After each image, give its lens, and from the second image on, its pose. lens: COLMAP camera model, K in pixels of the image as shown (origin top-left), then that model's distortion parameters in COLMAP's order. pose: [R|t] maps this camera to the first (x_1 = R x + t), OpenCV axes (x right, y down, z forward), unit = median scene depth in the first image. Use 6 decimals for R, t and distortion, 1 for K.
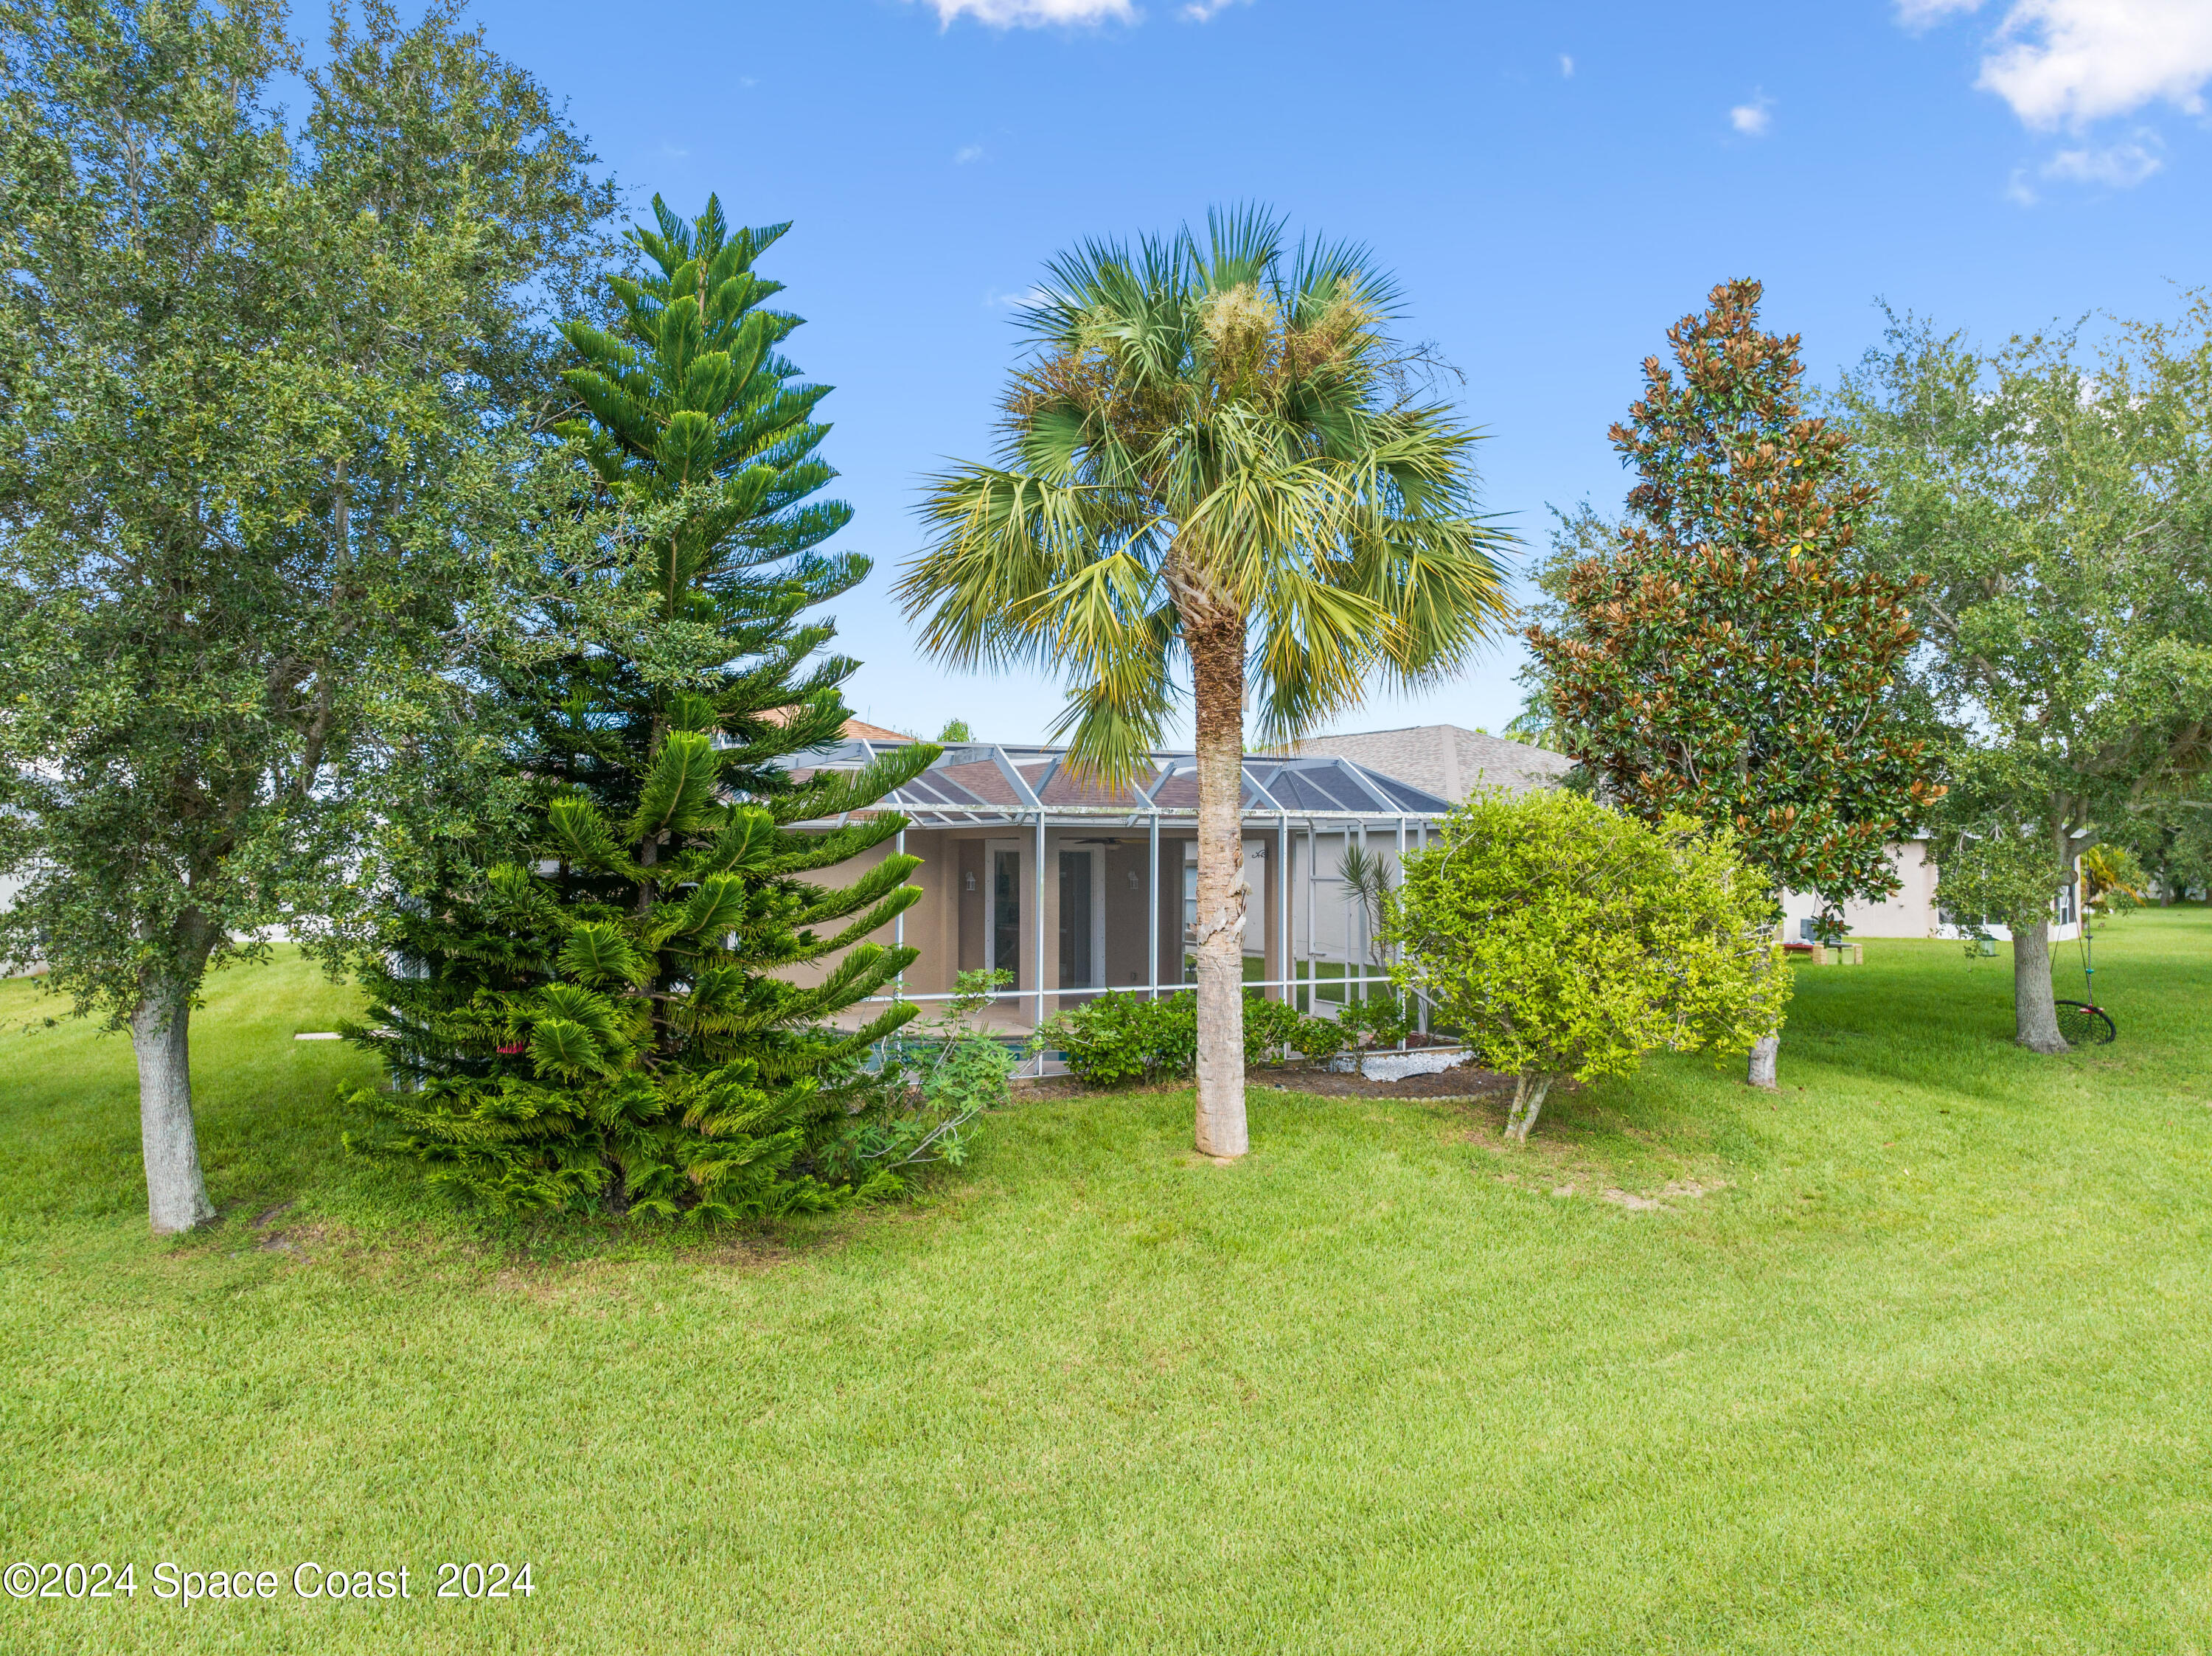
lens RADIAL K [[1559.7, 0, 1107.7], [0, 1559.7, 833.8], [0, 0, 1]] dist [-0.050385, 0.018139]
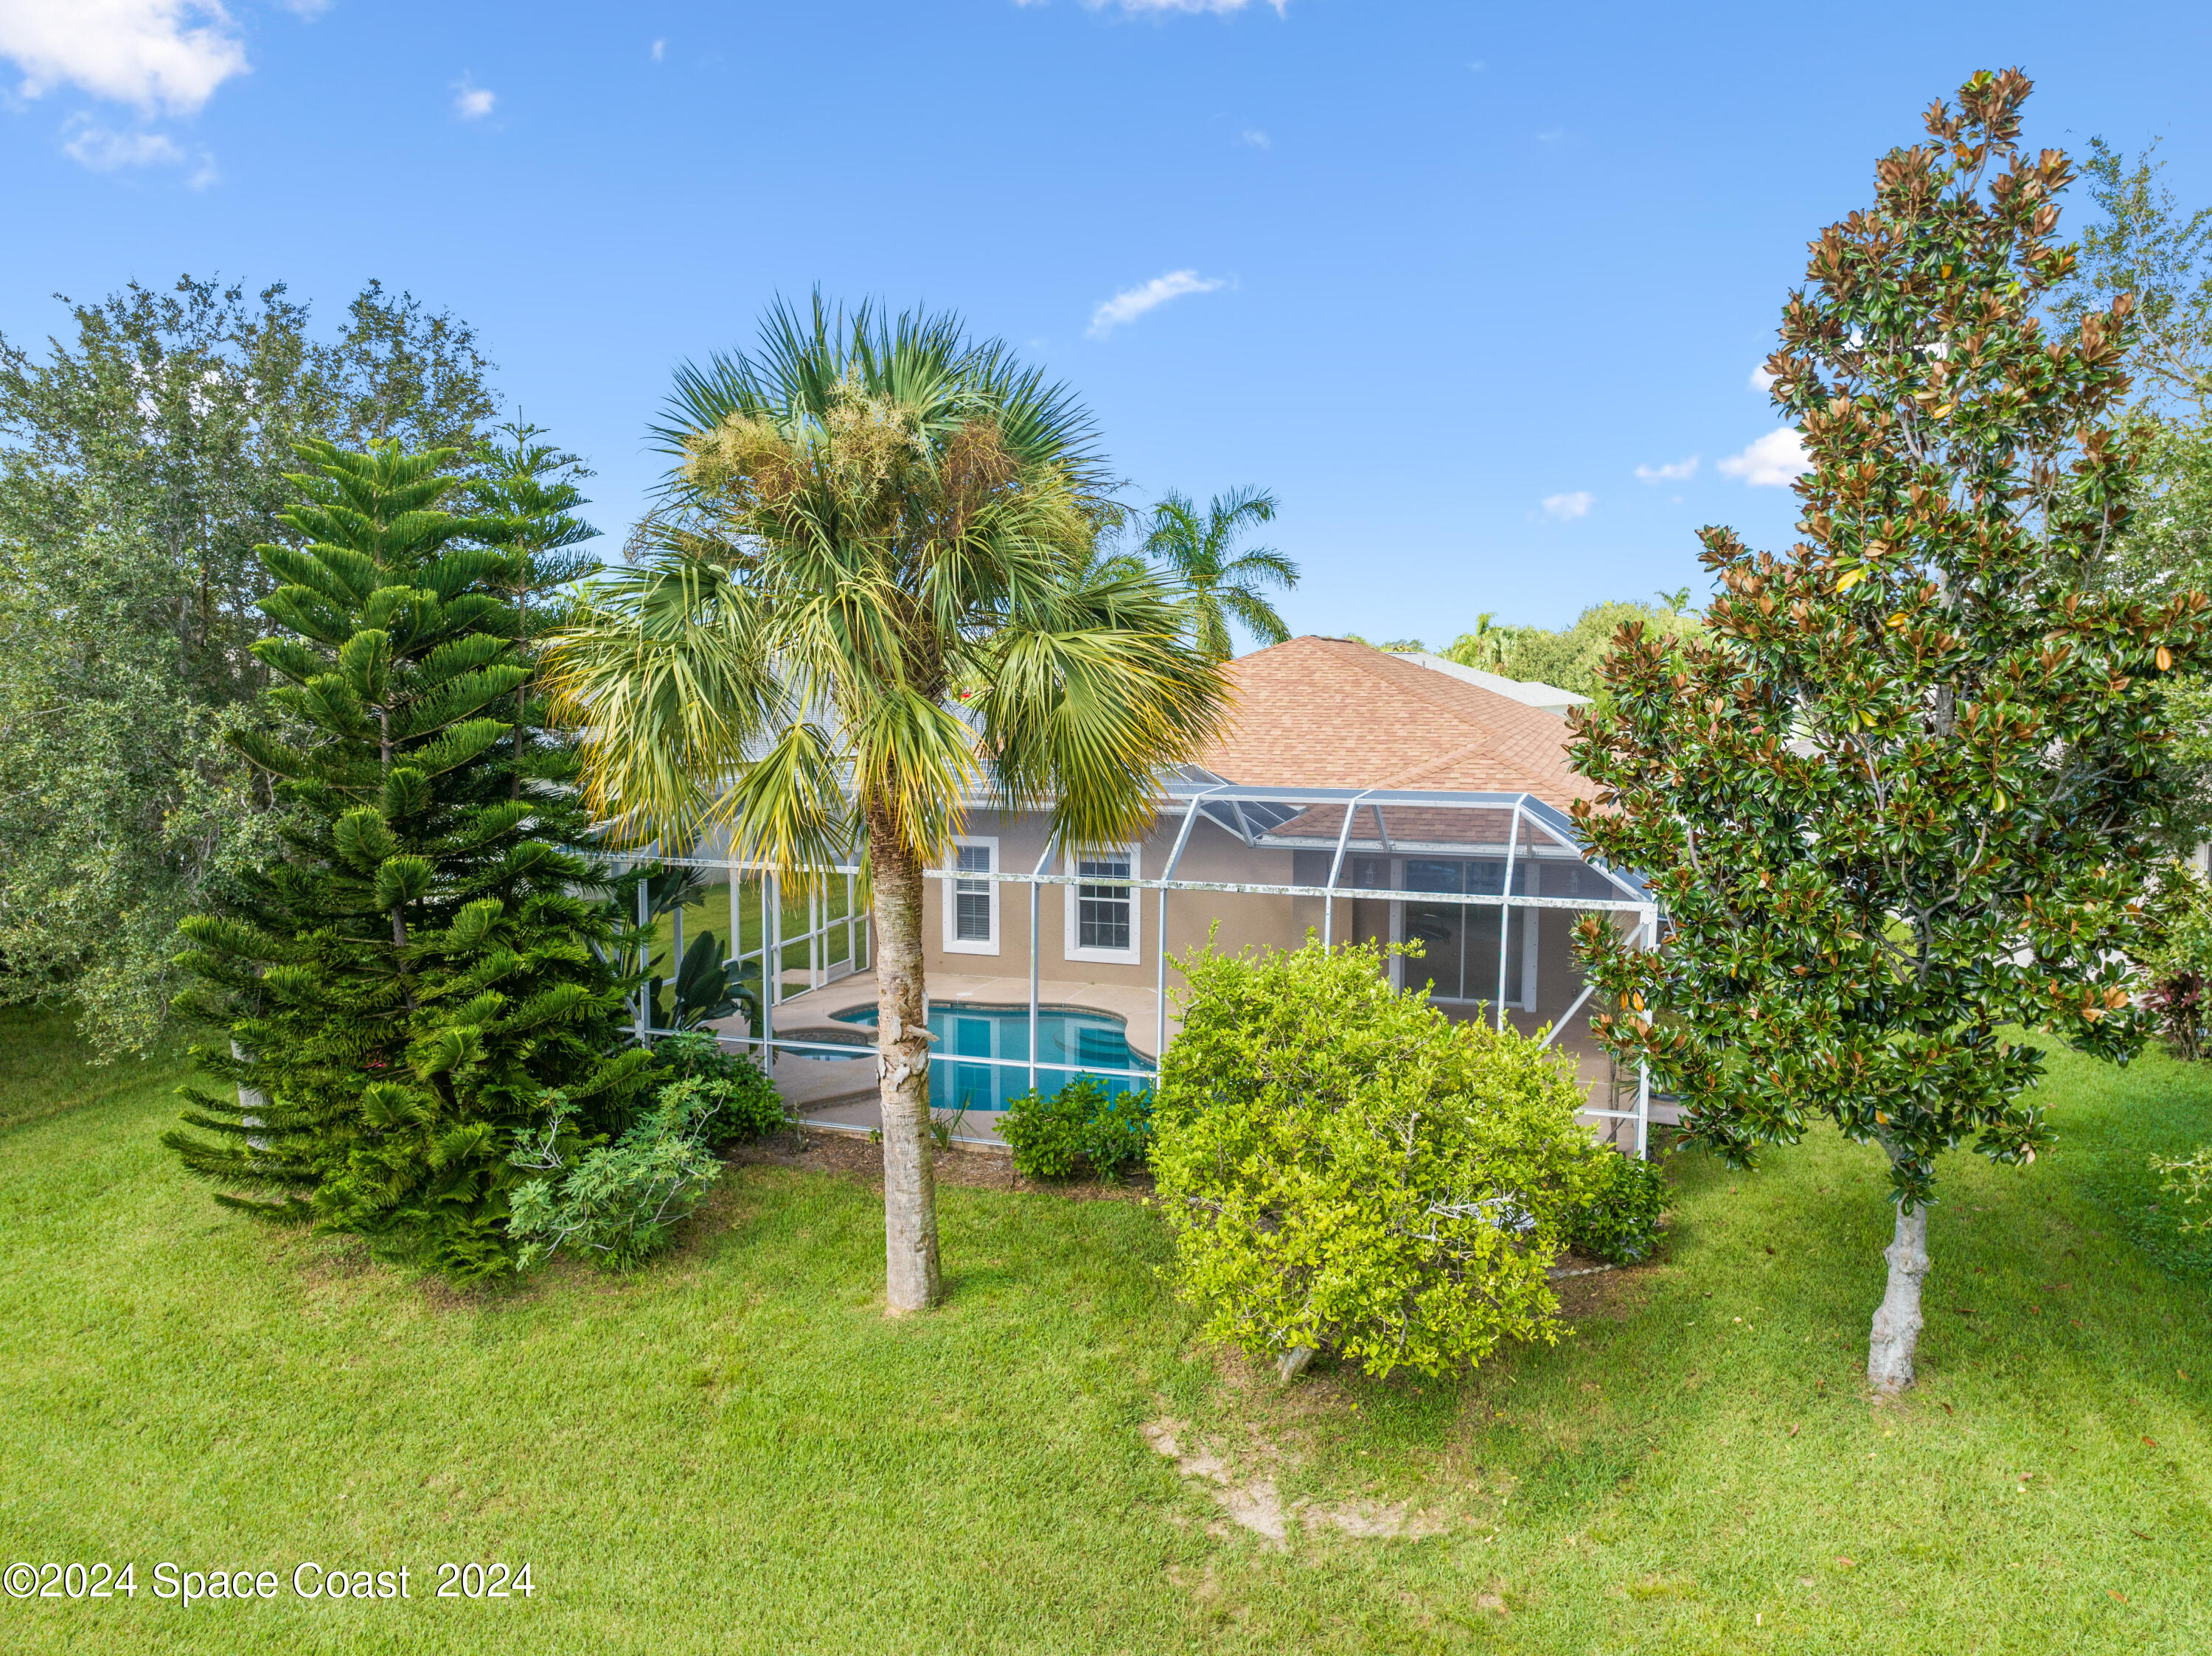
lens RADIAL K [[1559.7, 0, 1116.3], [0, 1559.7, 821.5], [0, 0, 1]] dist [-0.050385, 0.018139]
pose [[0.726767, 0.069752, -0.683333, 0.724859], [0.007422, 0.993975, 0.109356, -0.173353], [0.686844, -0.084548, 0.721870, 0.388444]]
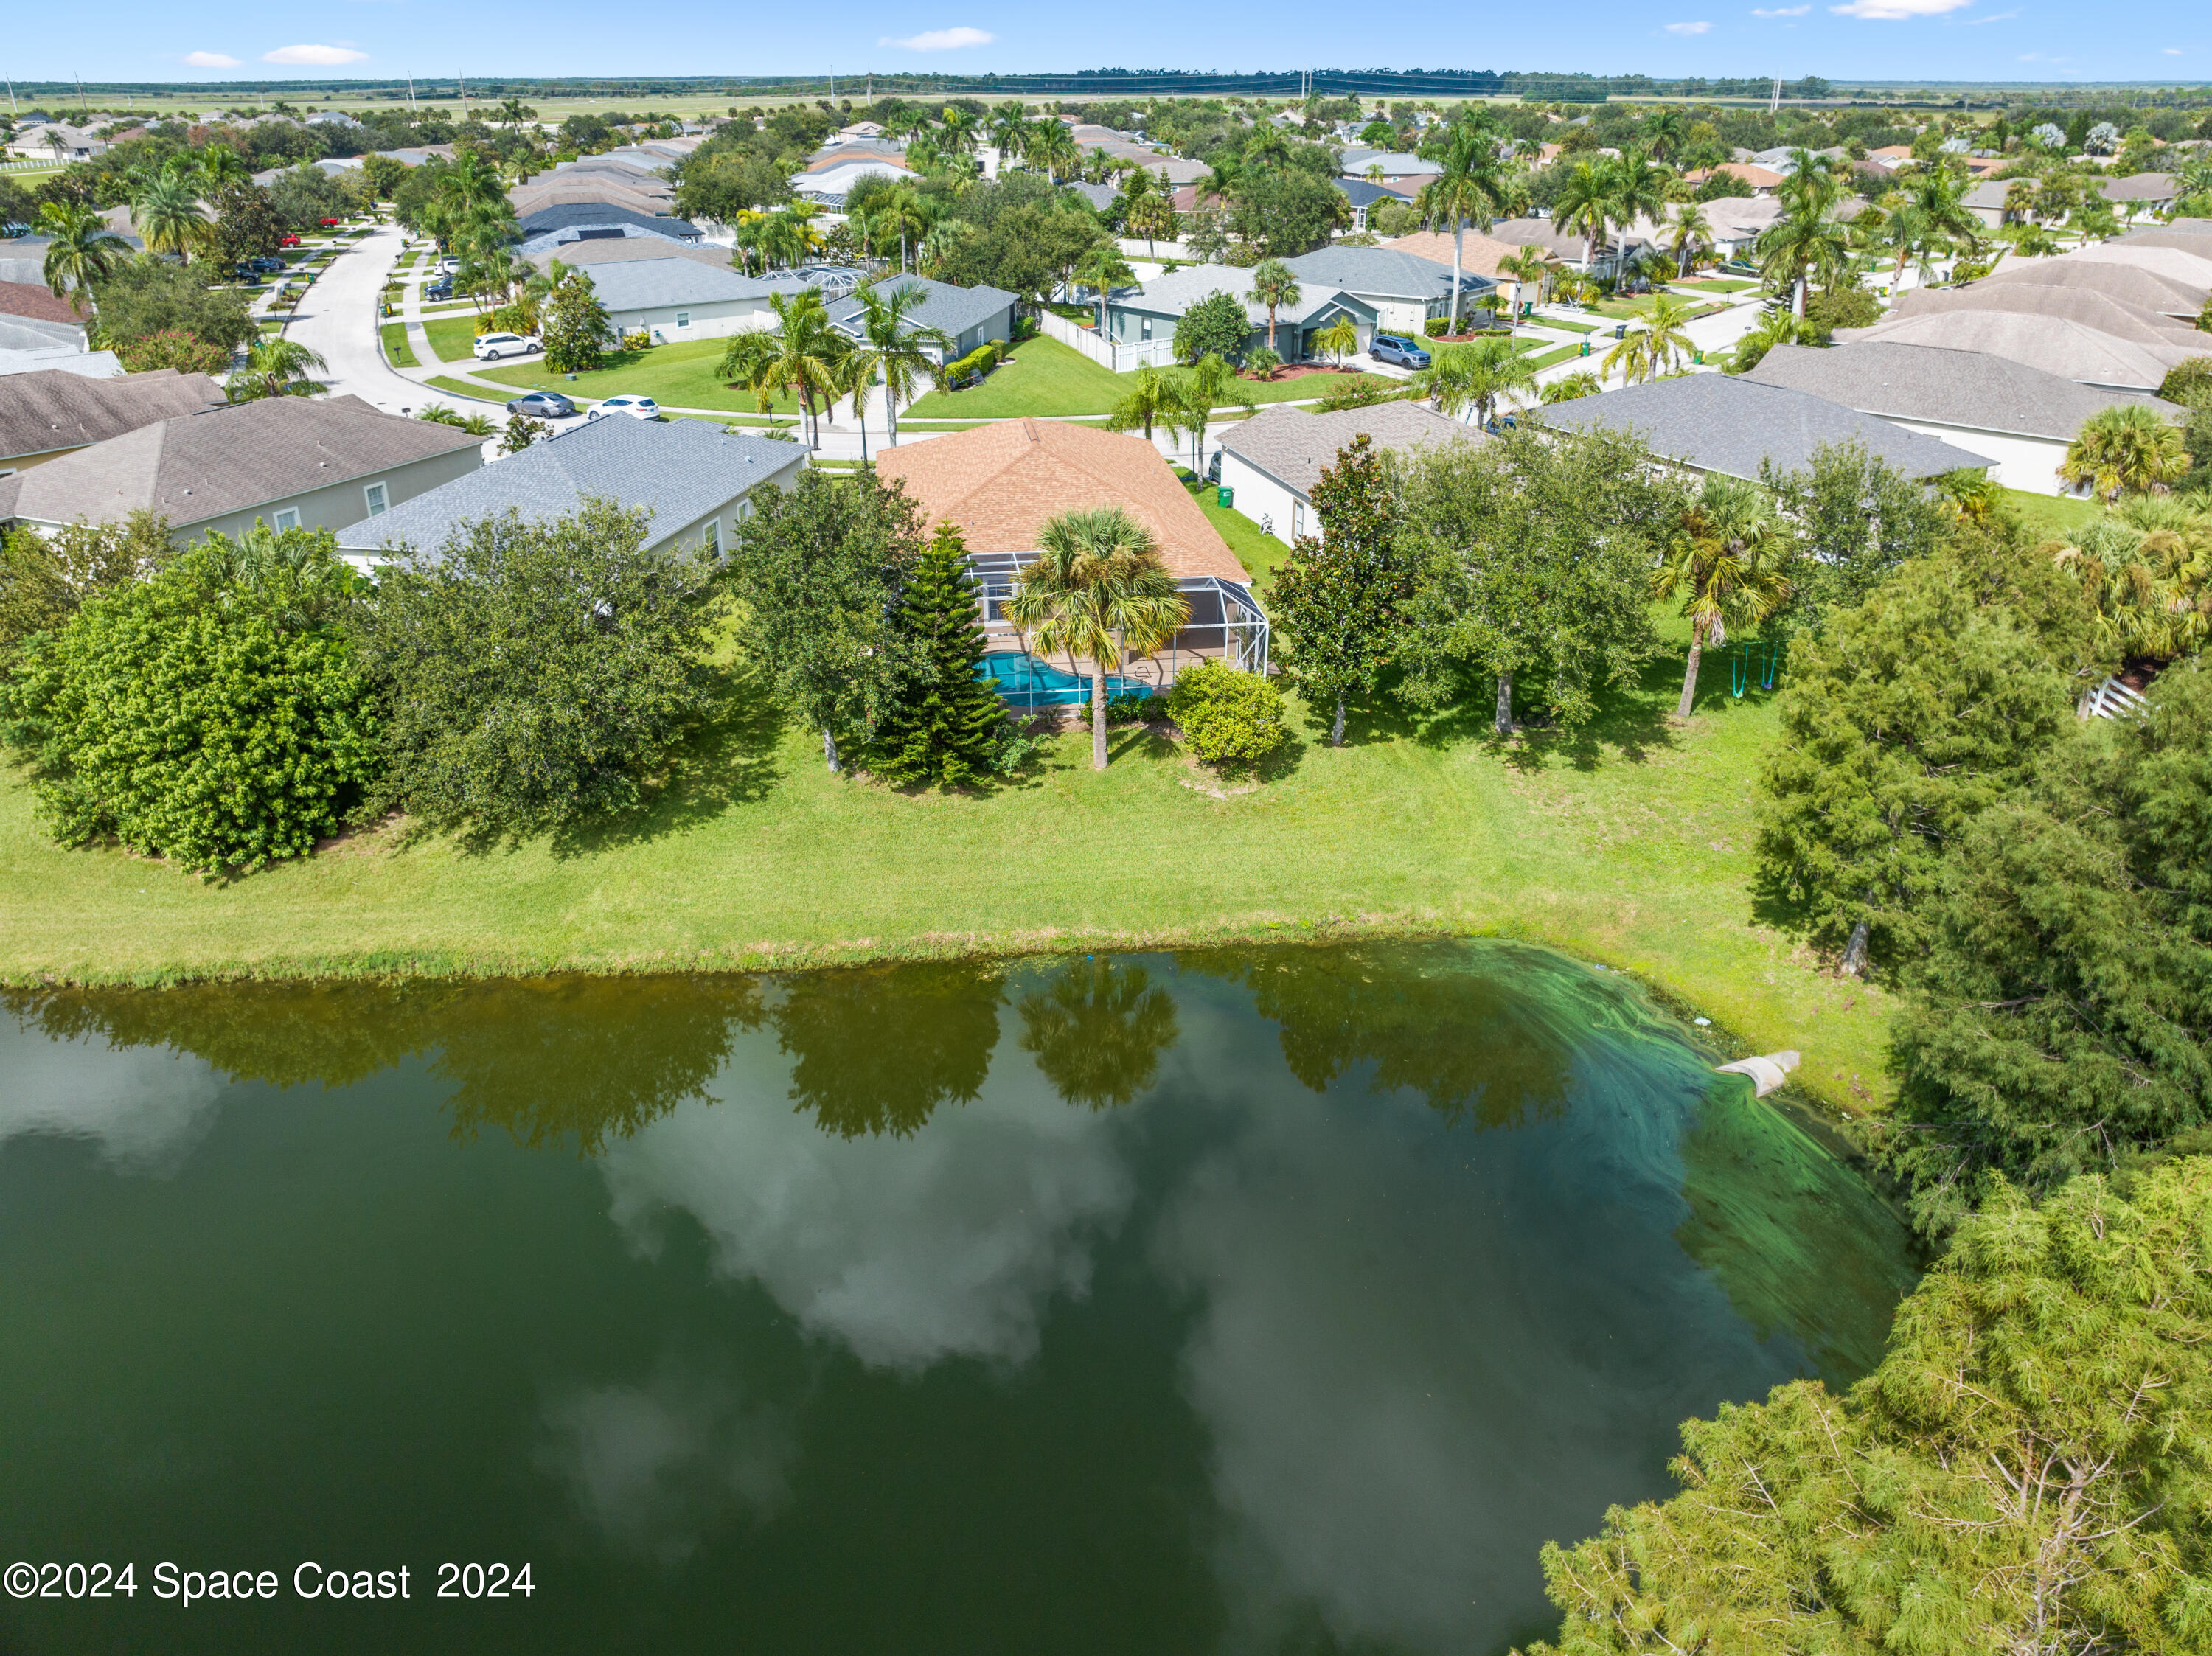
lens RADIAL K [[1559.7, 0, 1117.0], [0, 1559.7, 829.8], [0, 0, 1]] dist [-0.050385, 0.018139]
pose [[0.952629, 0.136584, -0.271741, 0.977243], [0.001688, 0.891098, 0.453808, -1.129178], [0.304131, -0.432769, 0.848655, -1.813308]]
